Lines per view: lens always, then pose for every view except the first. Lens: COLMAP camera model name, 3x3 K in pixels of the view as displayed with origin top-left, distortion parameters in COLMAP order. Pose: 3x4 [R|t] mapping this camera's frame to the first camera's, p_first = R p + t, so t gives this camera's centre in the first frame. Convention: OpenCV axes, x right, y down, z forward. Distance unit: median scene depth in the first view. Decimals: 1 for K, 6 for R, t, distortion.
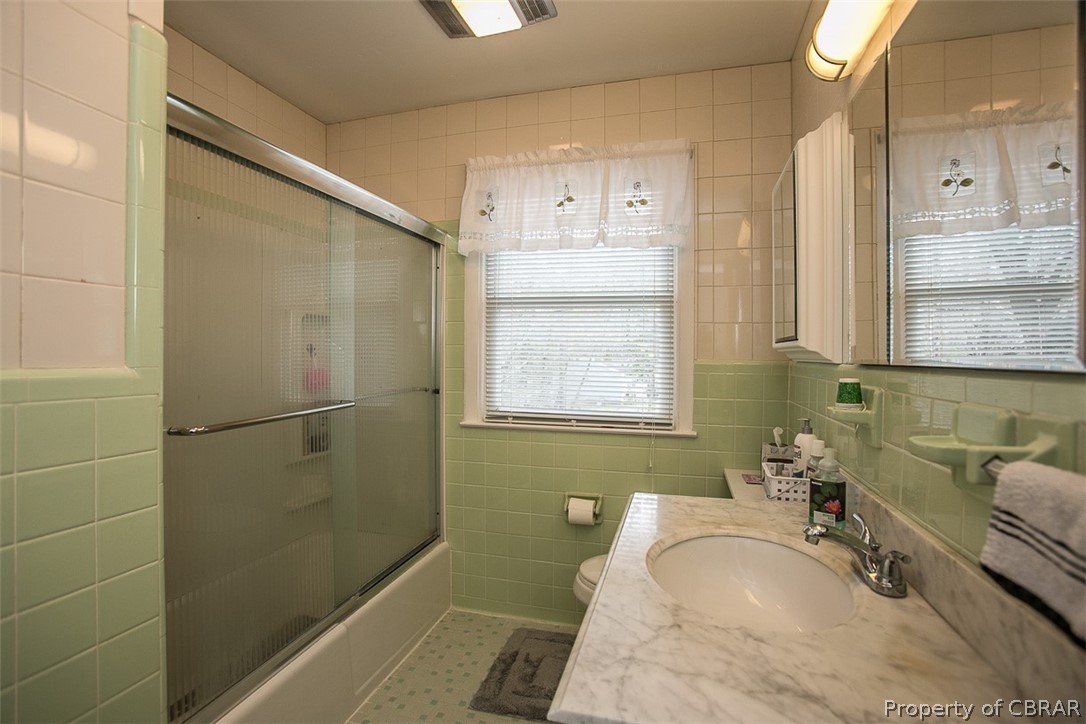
lens RADIAL K [[506.4, 0, 534.6], [0, 506.4, 360.5], [0, 0, 1]] dist [-0.085015, 0.043460]
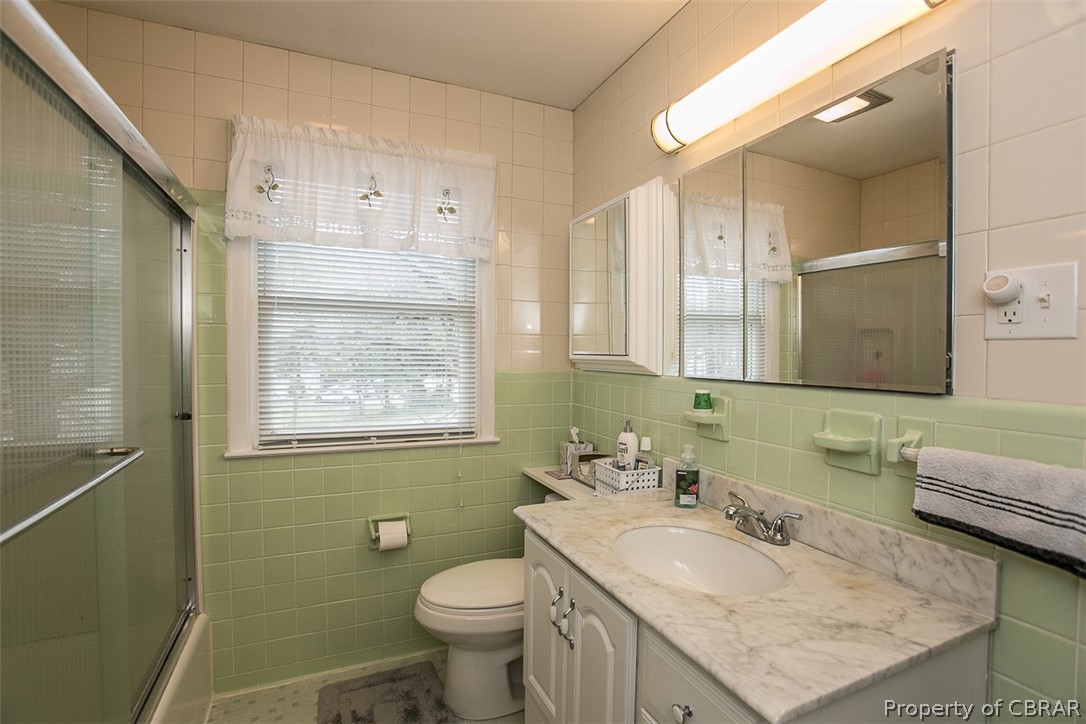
lens RADIAL K [[506.4, 0, 534.6], [0, 506.4, 360.5], [0, 0, 1]] dist [-0.085015, 0.043460]
pose [[0.776356, -0.011570, 0.630188, -0.283102], [0.005630, 0.999919, 0.011423, -0.030764], [-0.630269, -0.005320, 0.776359, 0.126748]]
